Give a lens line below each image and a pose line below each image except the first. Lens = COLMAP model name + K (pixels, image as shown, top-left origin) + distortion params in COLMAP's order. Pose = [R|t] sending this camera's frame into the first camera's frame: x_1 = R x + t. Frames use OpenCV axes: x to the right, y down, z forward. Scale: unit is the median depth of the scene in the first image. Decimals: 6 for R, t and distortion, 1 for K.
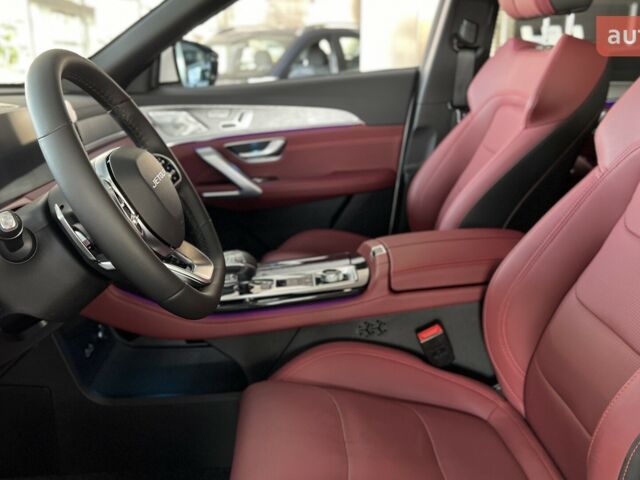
lens RADIAL K [[633.4, 0, 323.7], [0, 633.4, 242.2], [0, 0, 1]] dist [0.004659, 0.000000]
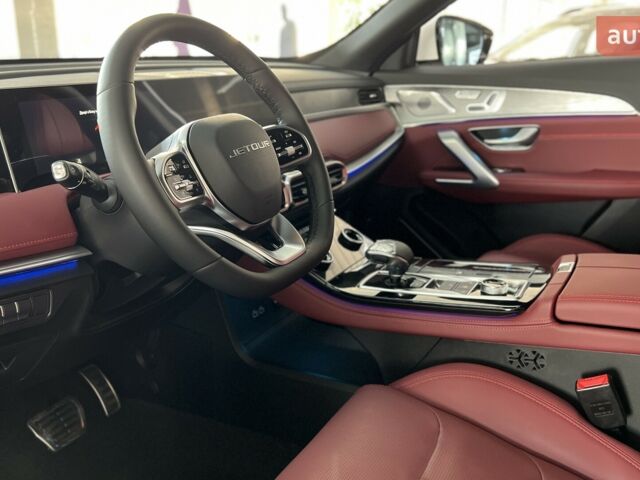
lens RADIAL K [[633.4, 0, 321.9], [0, 633.4, 244.6], [0, 0, 1]] dist [0.004659, 0.000000]
pose [[0.854351, 0.157777, -0.495167, 0.146527], [-0.145254, 0.987324, 0.063975, -0.015332], [0.498984, 0.017267, 0.866439, 0.096723]]
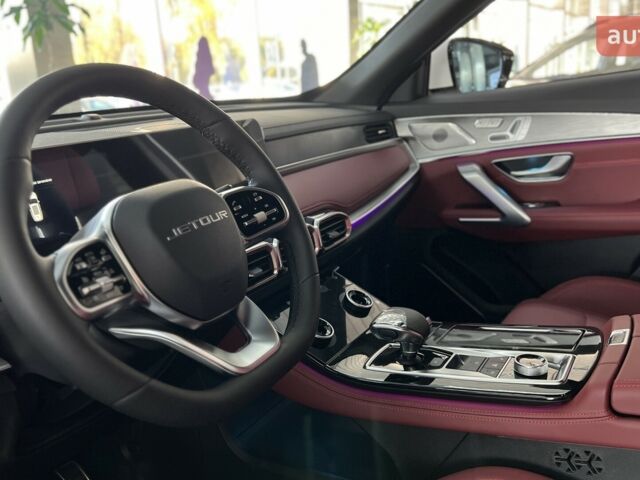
lens RADIAL K [[633.4, 0, 321.9], [0, 633.4, 238.9], [0, 0, 1]] dist [0.004659, 0.000000]
pose [[0.830557, 0.081665, -0.550914, 0.123608], [-0.086711, 0.996090, 0.016930, -0.048053], [0.550142, 0.033708, 0.834391, 0.196339]]
